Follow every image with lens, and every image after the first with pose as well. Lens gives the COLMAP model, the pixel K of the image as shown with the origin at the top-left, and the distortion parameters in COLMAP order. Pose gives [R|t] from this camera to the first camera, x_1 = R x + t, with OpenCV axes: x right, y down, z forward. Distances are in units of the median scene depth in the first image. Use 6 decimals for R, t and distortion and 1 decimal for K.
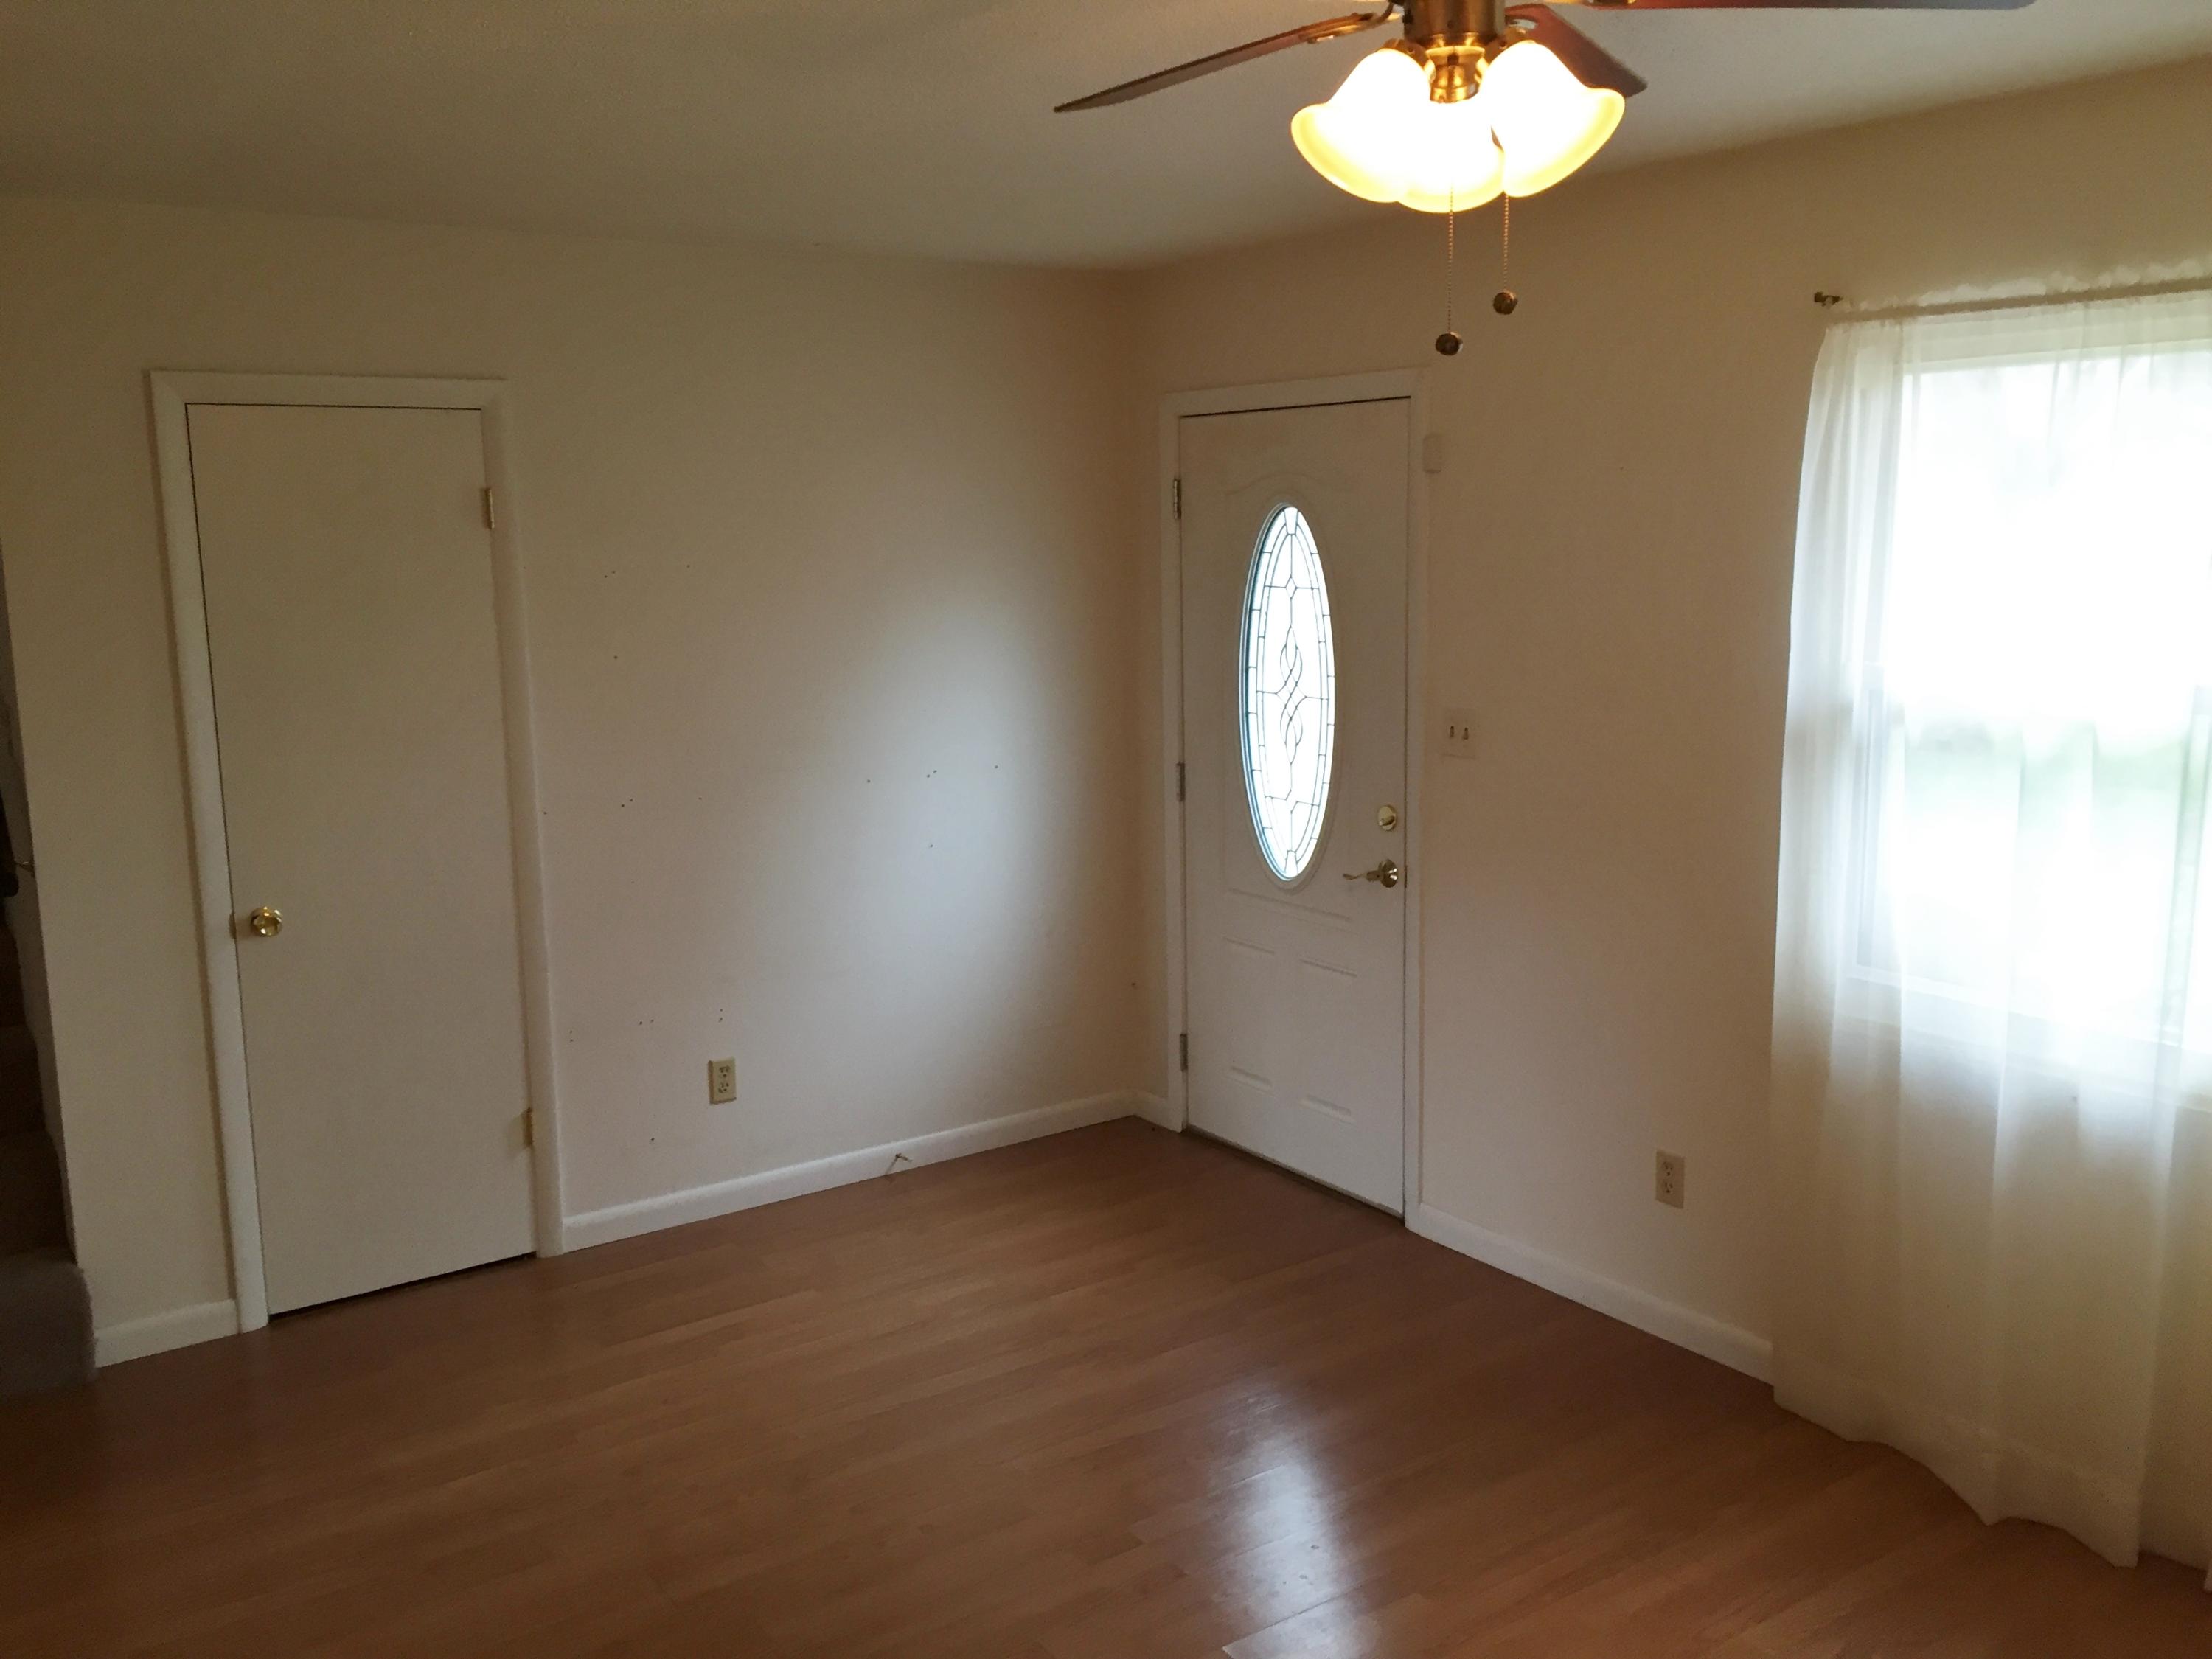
lens RADIAL K [[1876.6, 0, 1154.2], [0, 1876.6, 764.8], [0, 0, 1]] dist [0.088089, -0.119182]
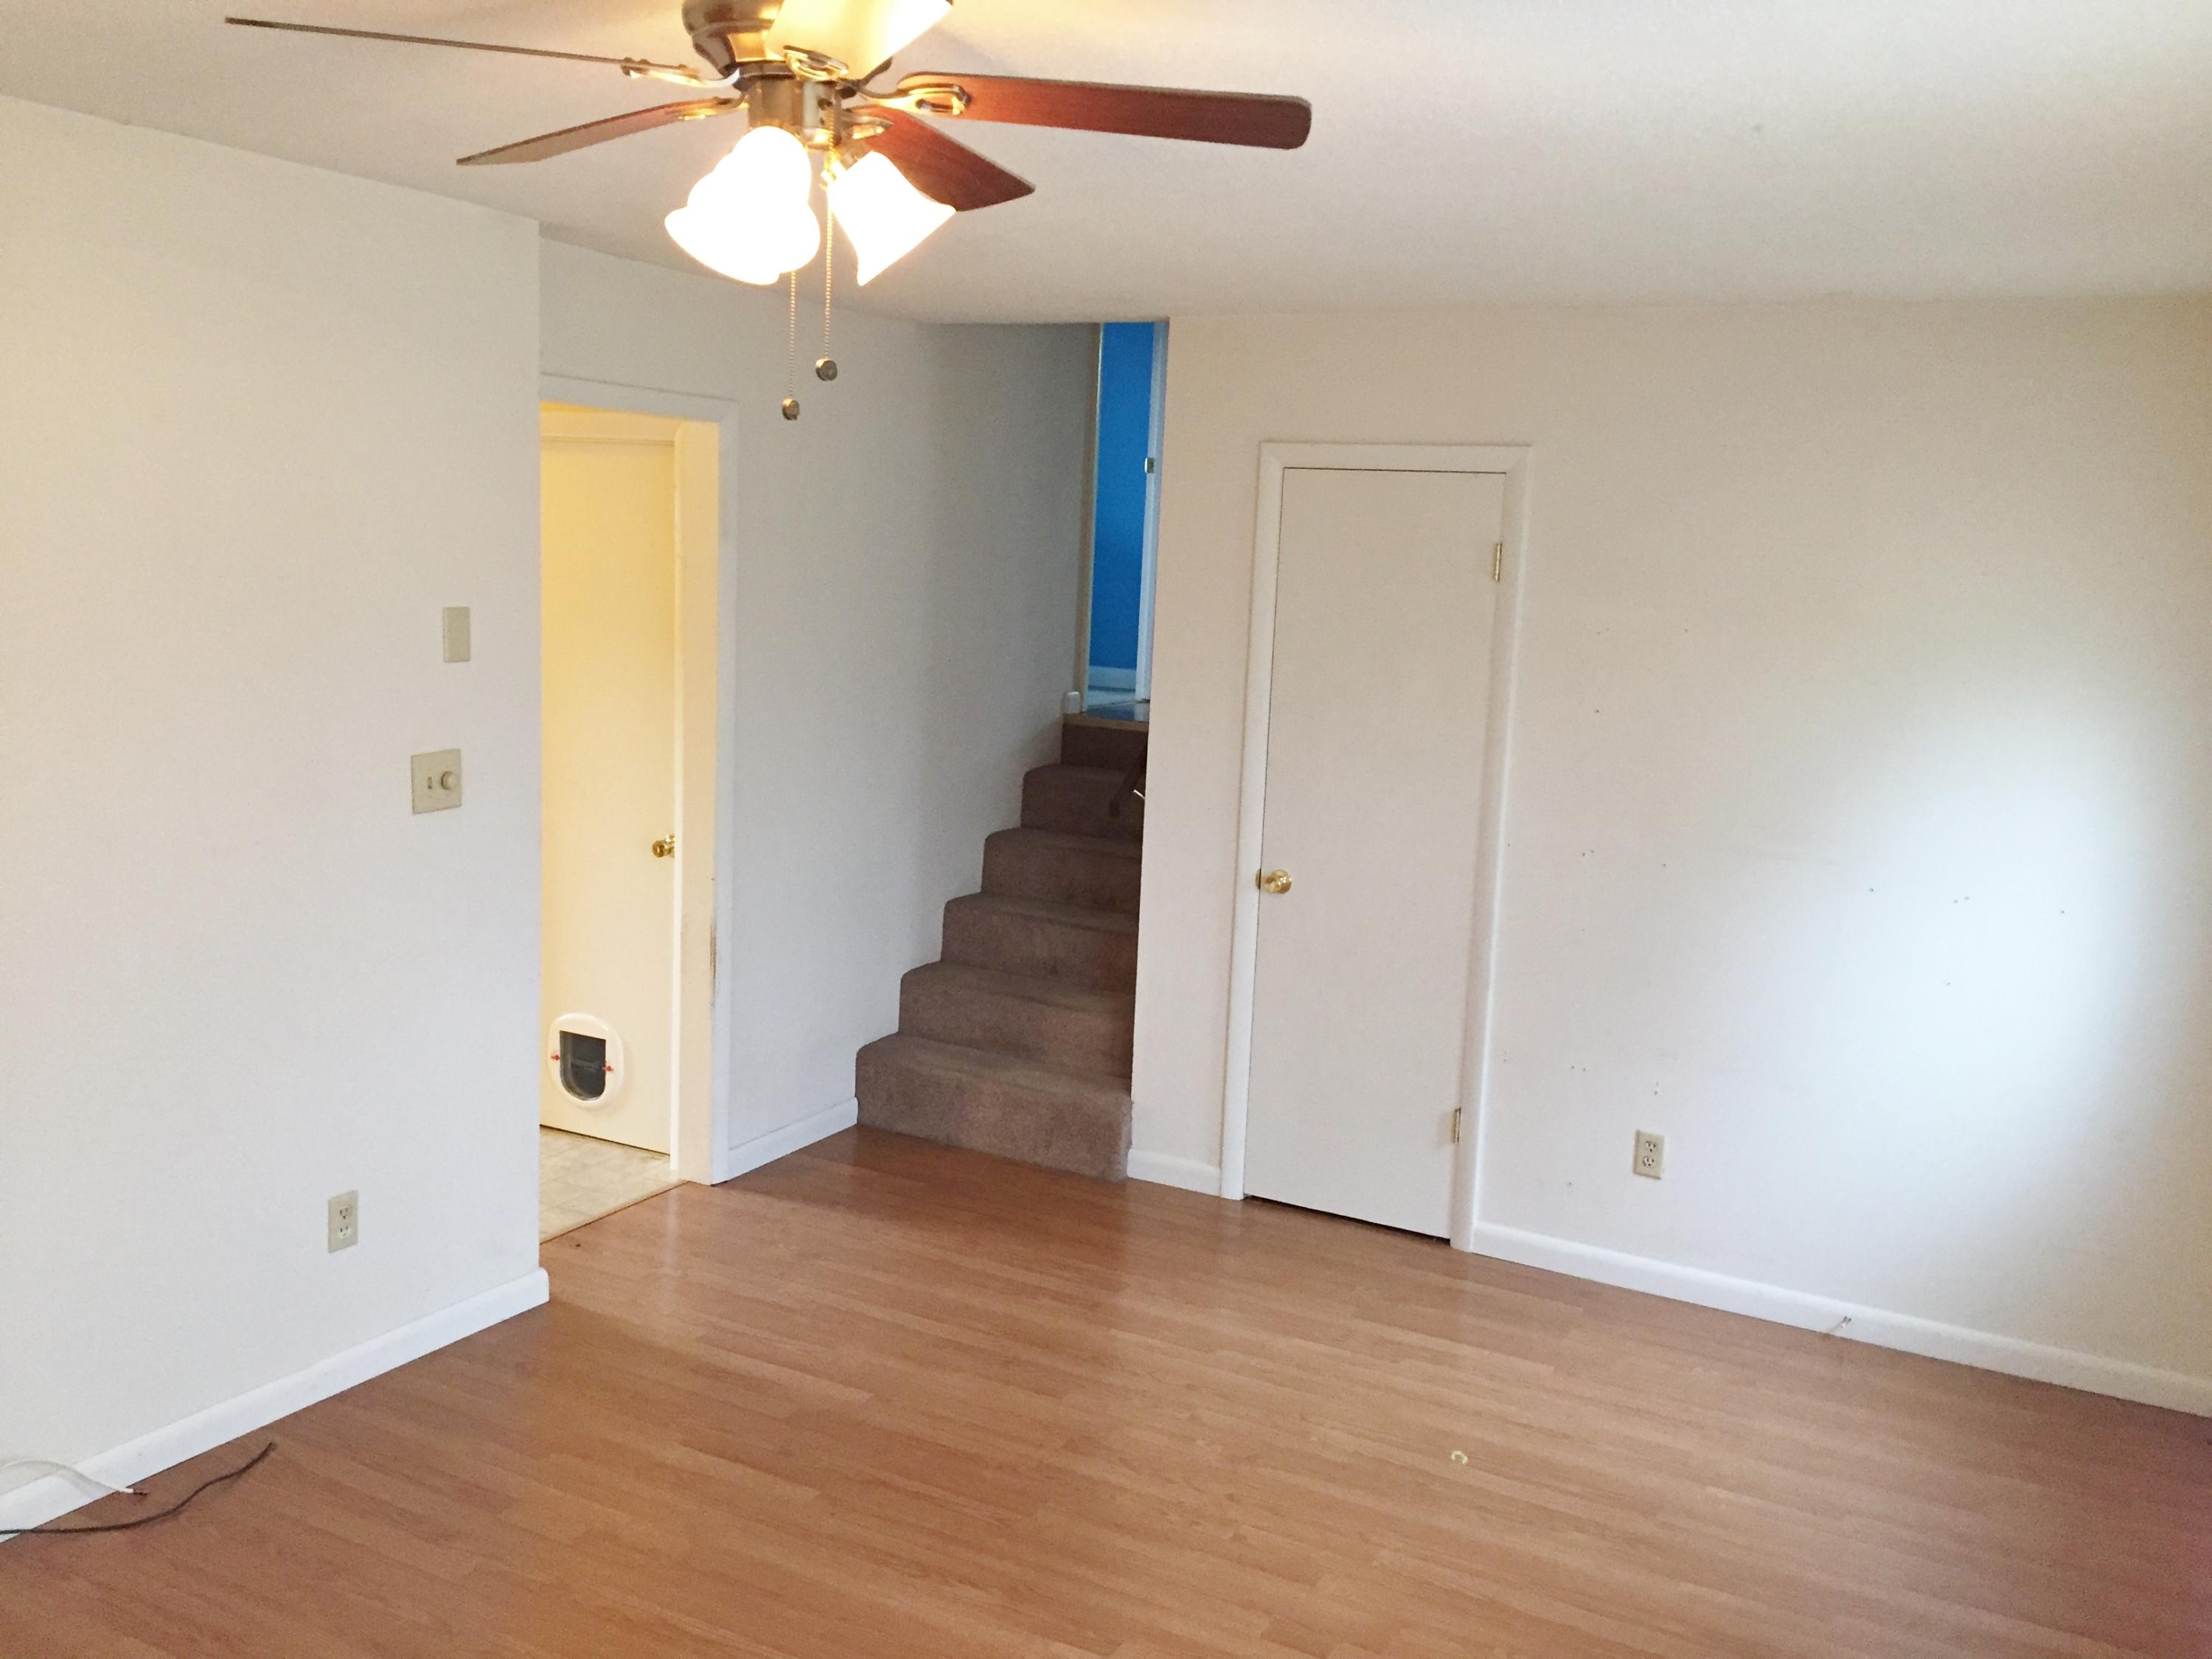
lens RADIAL K [[1876.6, 0, 1135.2], [0, 1876.6, 780.0], [0, 0, 1]] dist [0.088089, -0.119182]
pose [[0.458181, 0.145356, -0.876893, 0.510648], [-0.175121, 0.981964, 0.071271, -0.049607], [0.871437, 0.120907, 0.475372, 0.296055]]
